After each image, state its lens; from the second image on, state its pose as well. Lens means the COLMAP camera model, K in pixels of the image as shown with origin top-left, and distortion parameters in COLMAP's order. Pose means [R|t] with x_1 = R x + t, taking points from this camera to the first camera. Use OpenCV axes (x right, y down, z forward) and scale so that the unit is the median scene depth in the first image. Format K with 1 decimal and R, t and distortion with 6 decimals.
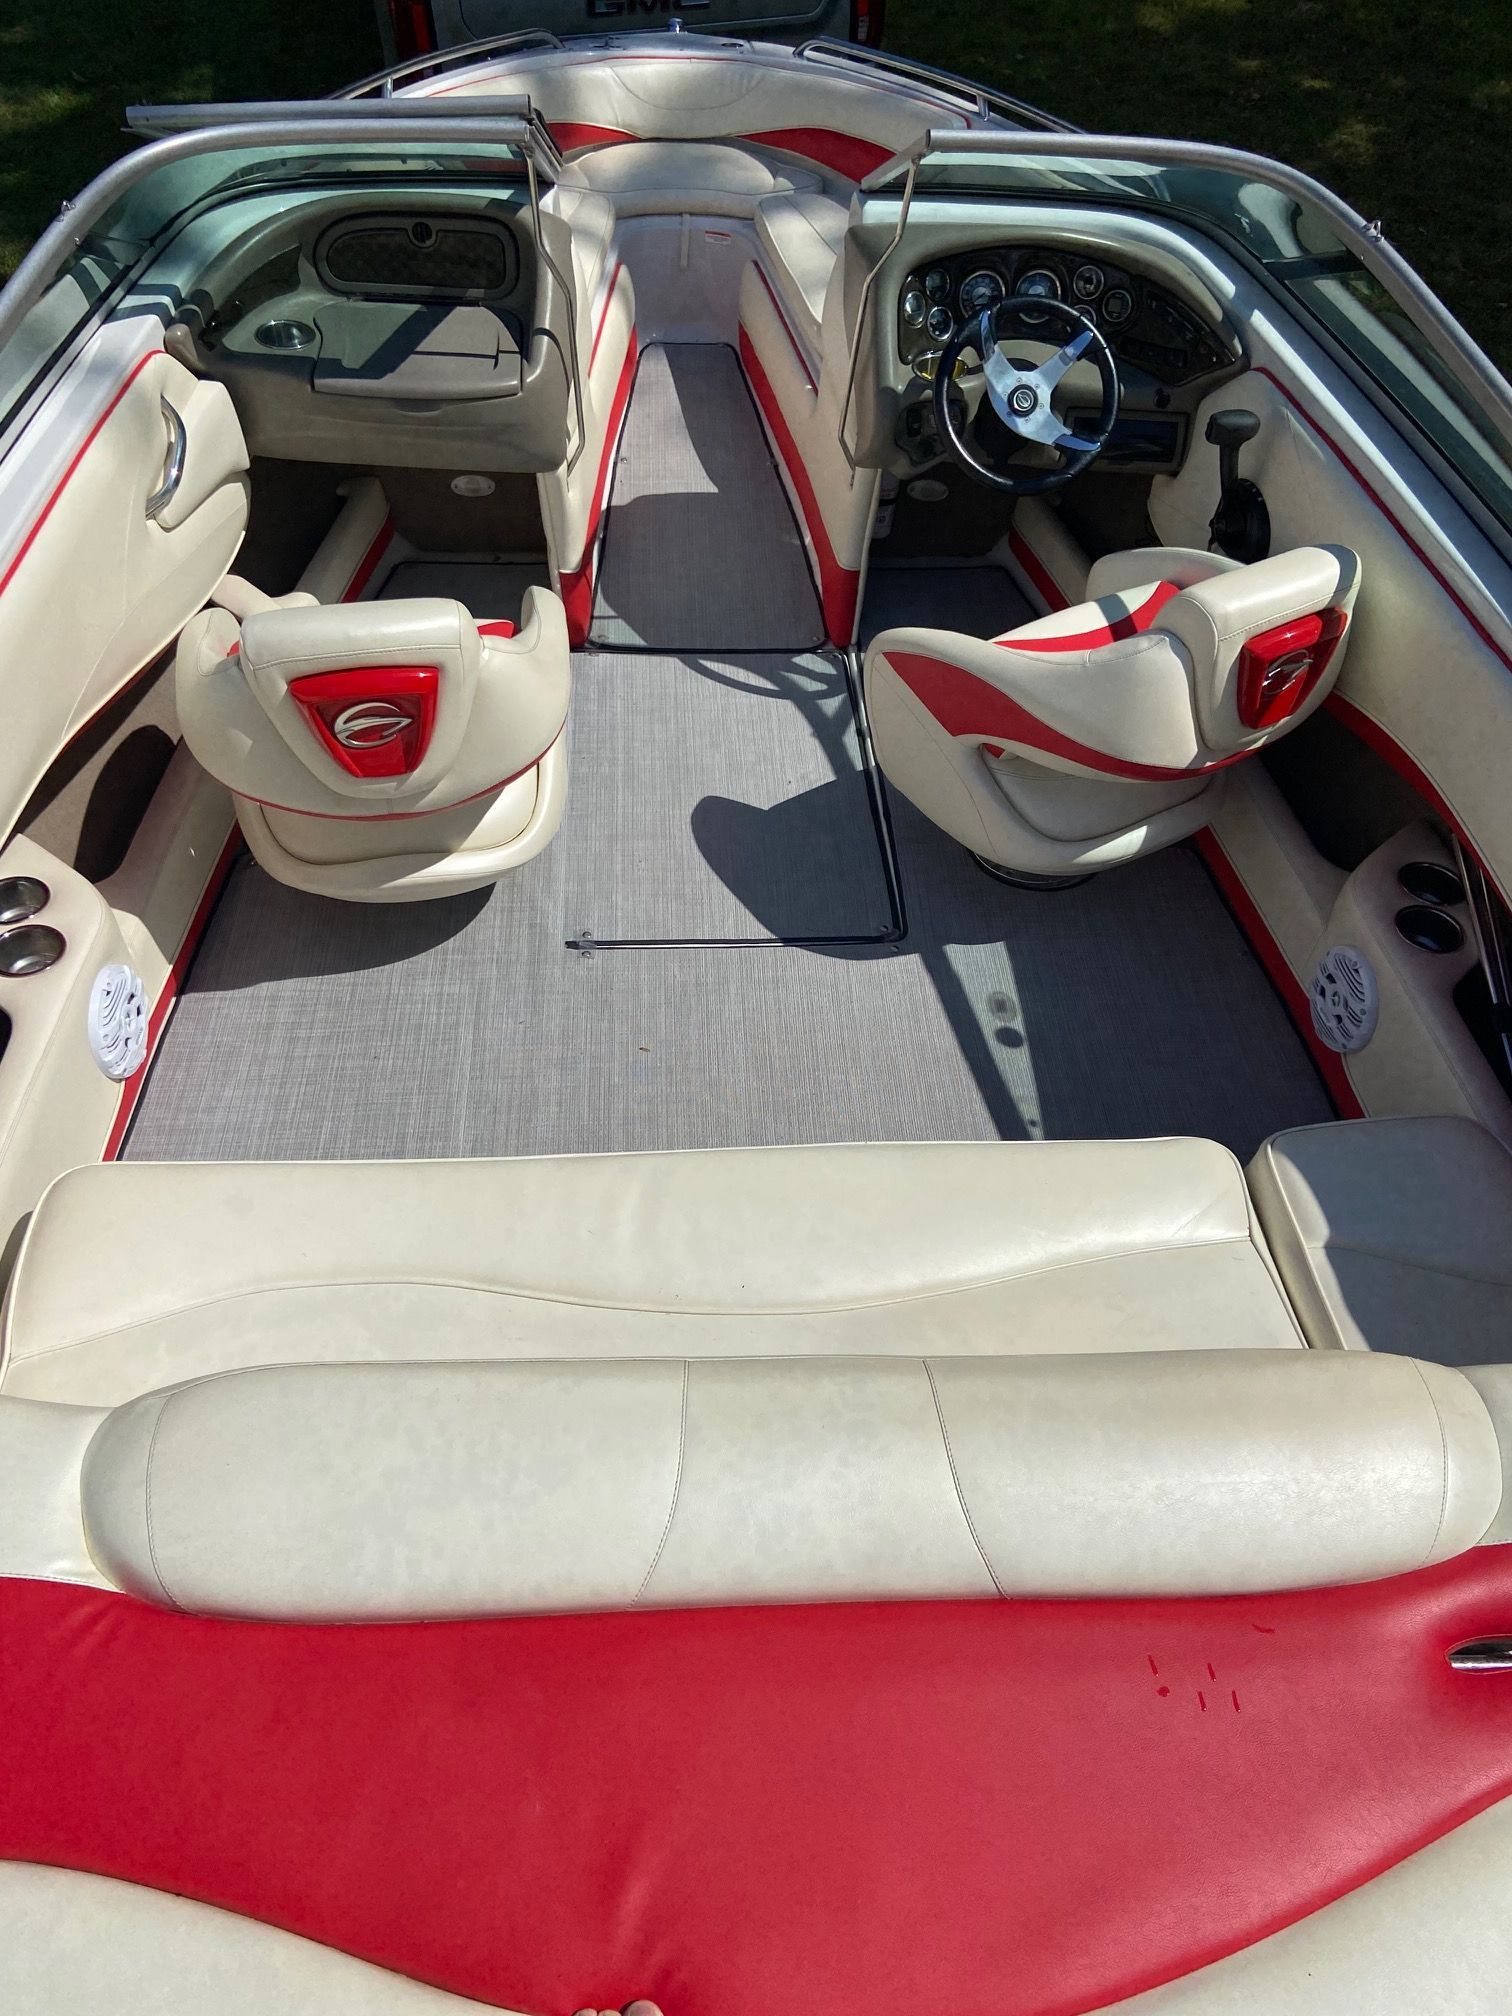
lens RADIAL K [[1580.8, 0, 753.6], [0, 1580.8, 1008.0], [0, 0, 1]] dist [0.044284, 0.000868]
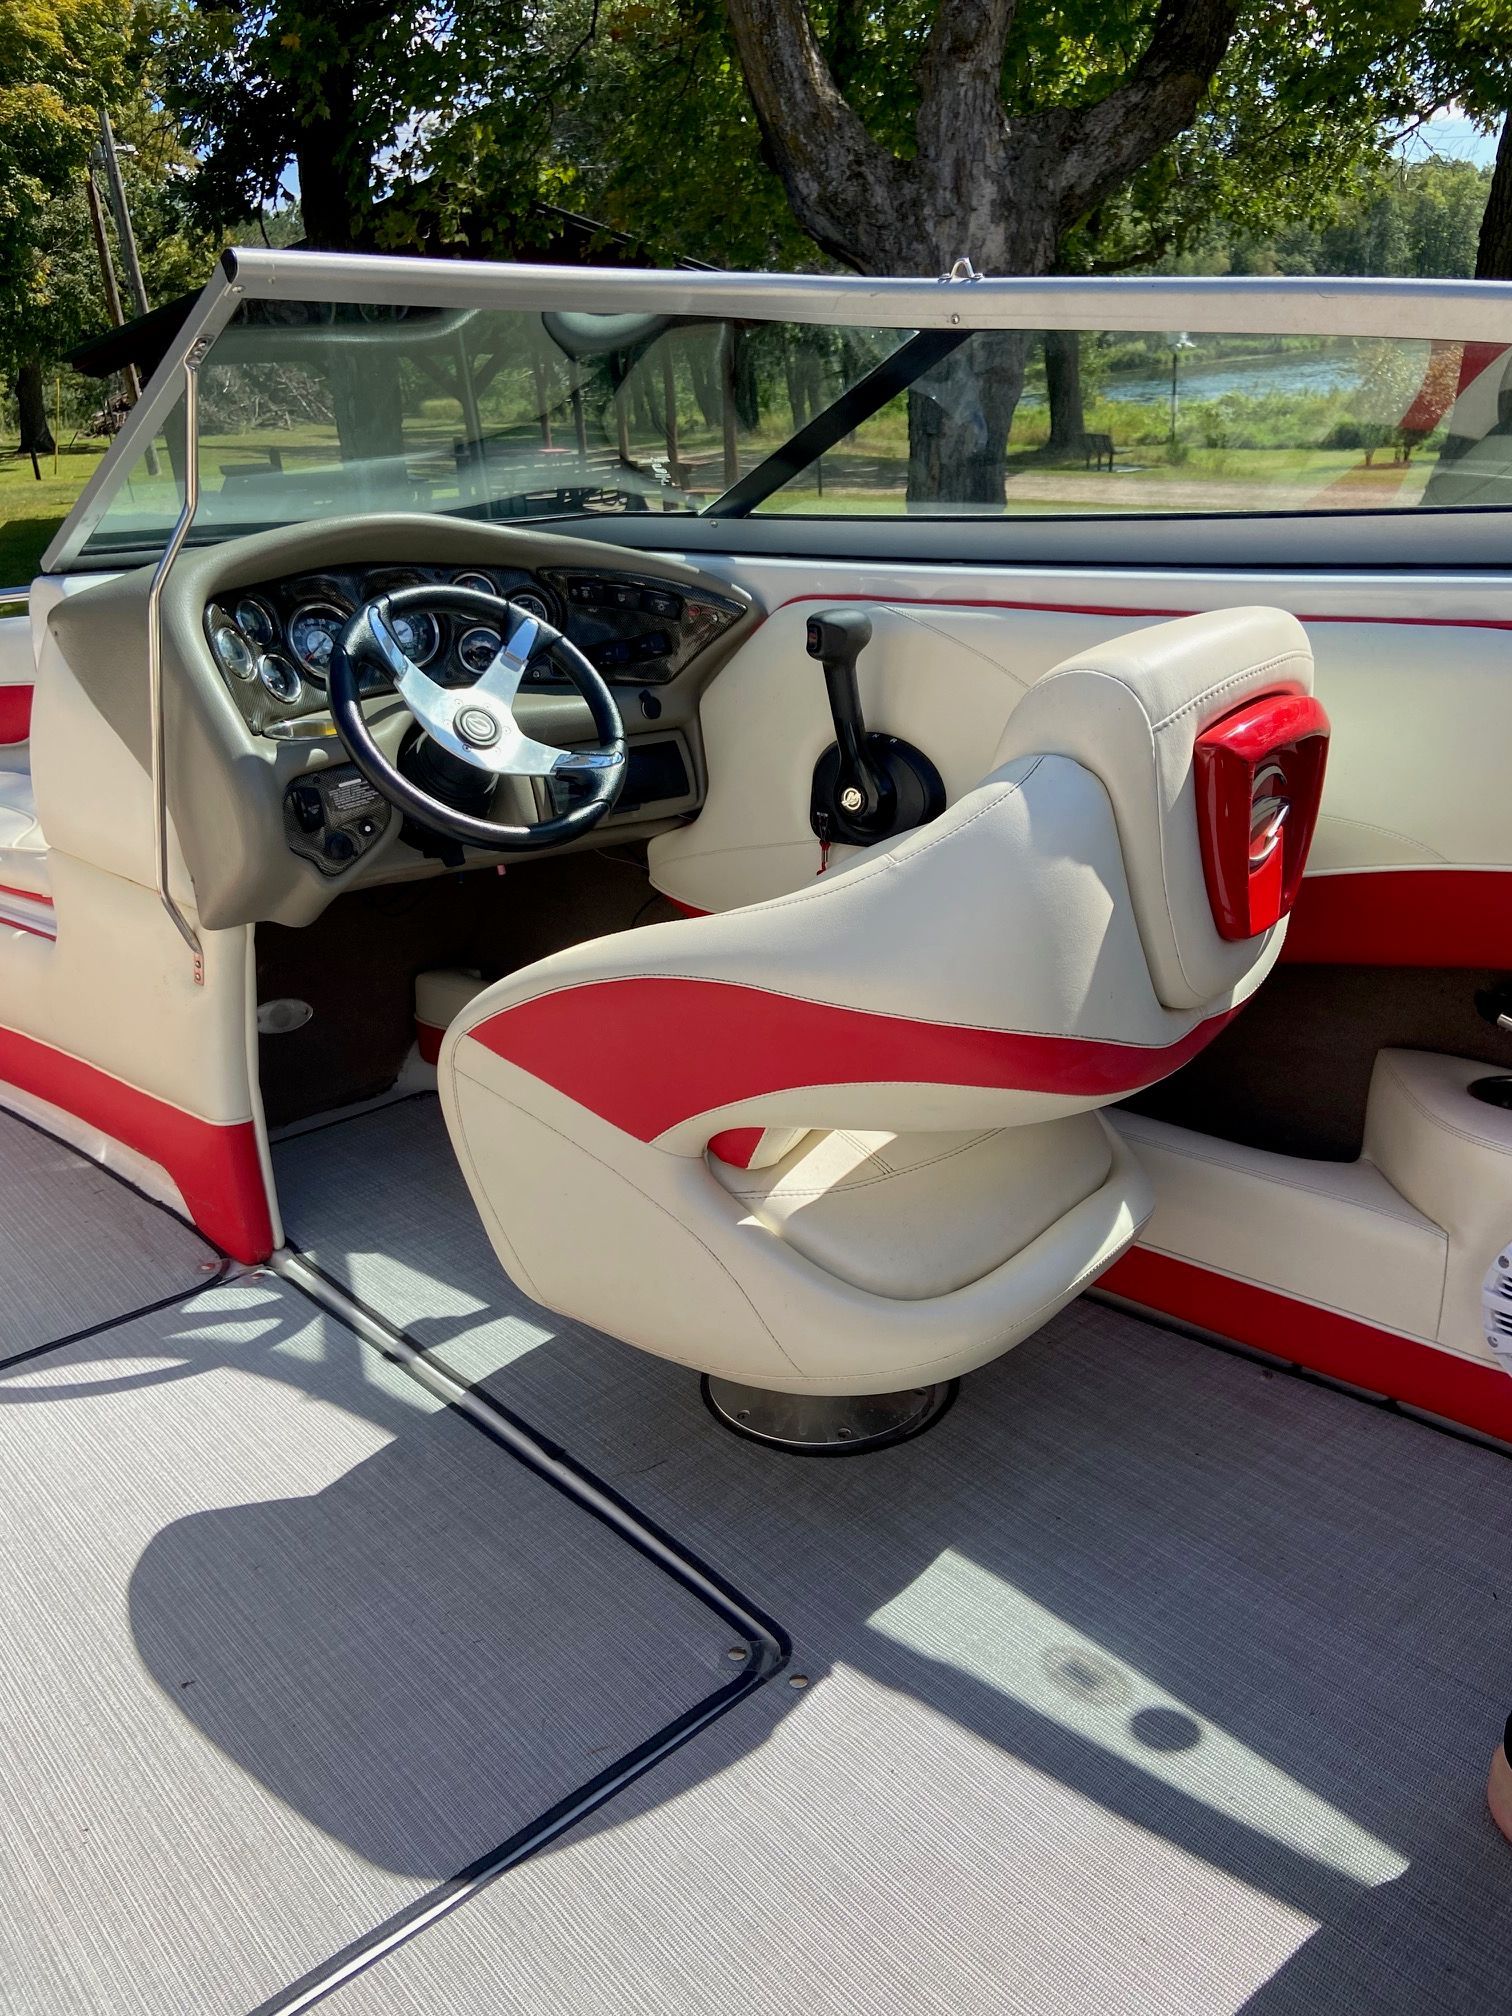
lens RADIAL K [[1580.8, 0, 756.9], [0, 1580.8, 1009.6], [0, 0, 1]] dist [0.044284, 0.000868]
pose [[0.796469, -0.269562, 0.541270, -0.094590], [0.478118, 0.828755, -0.290806, -0.059312], [-0.370190, 0.490409, 0.788960, 0.494070]]
